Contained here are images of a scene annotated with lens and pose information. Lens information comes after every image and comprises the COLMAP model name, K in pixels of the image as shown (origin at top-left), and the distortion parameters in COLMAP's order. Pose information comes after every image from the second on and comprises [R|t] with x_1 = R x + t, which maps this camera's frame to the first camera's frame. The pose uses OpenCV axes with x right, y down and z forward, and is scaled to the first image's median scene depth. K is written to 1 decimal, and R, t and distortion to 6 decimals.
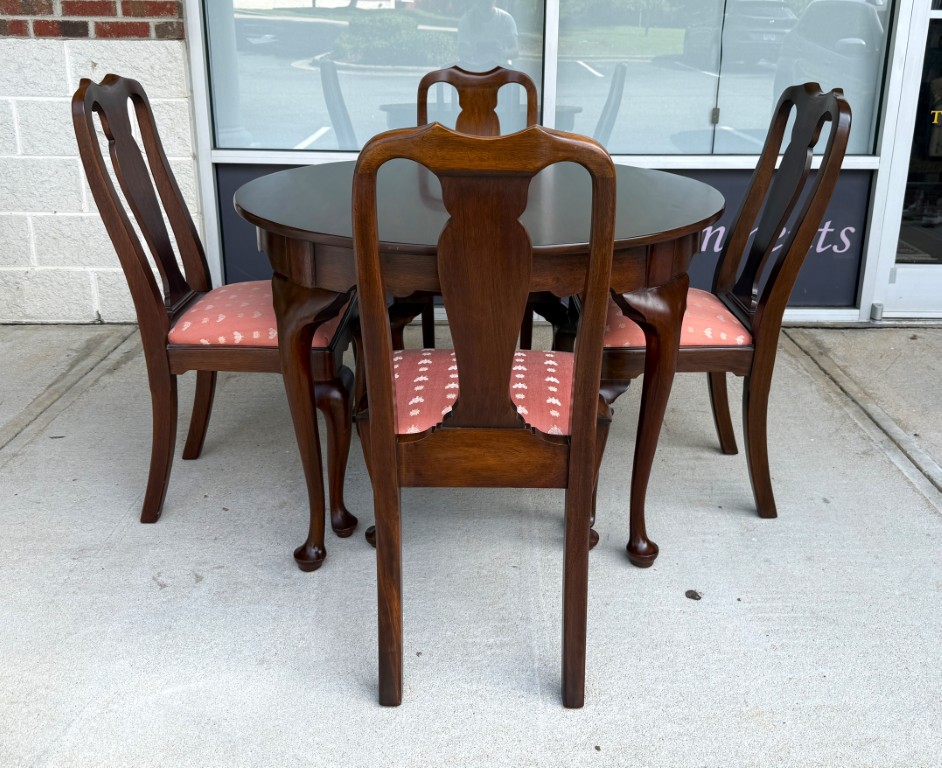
lens RADIAL K [[926.1, 0, 508.4], [0, 926.1, 301.7], [0, 0, 1]] dist [0.020564, 0.000000]
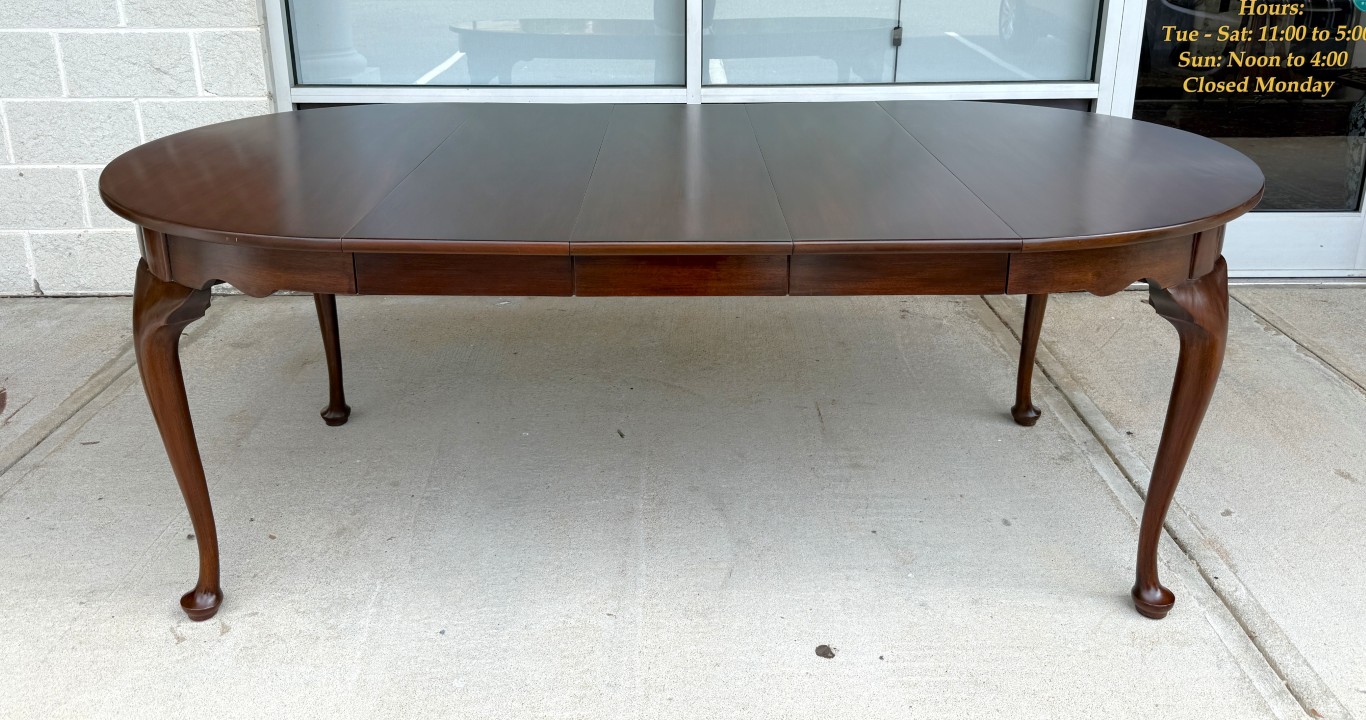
lens RADIAL K [[1073.0, 0, 677.7], [0, 1073.0, 252.8], [0, 0, 1]] dist [0.030006, -0.026861]
pose [[0.999399, -0.009748, -0.033257, 0.067176], [0.010410, 0.999750, 0.019805, -0.033439], [0.033056, -0.020140, 0.999251, 0.040434]]
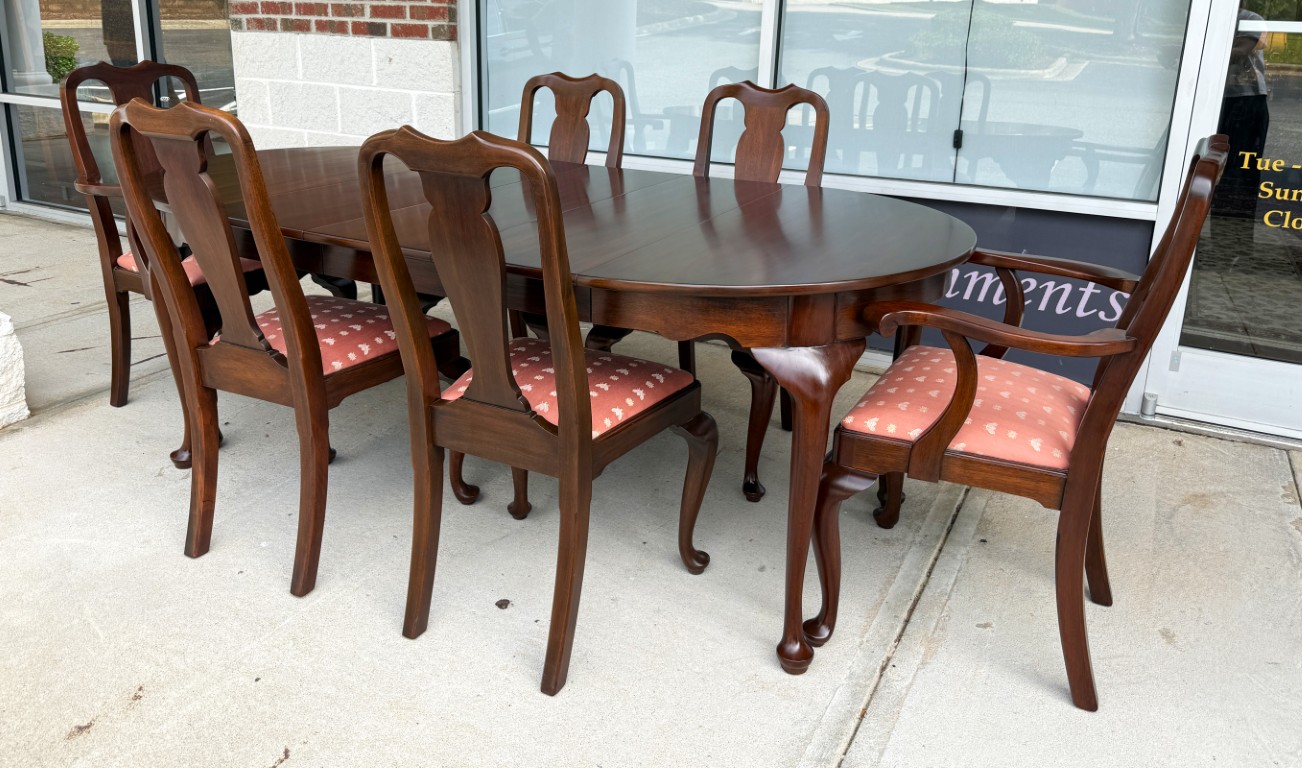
lens RADIAL K [[1014.9, 0, 652.8], [0, 1014.9, 291.8], [0, 0, 1]] dist [0.052847, -0.014805]
pose [[0.870944, 0.137679, -0.471700, 0.514592], [-0.150658, 0.988532, 0.010357, -0.033827], [0.467716, 0.062045, 0.881698, 0.053088]]
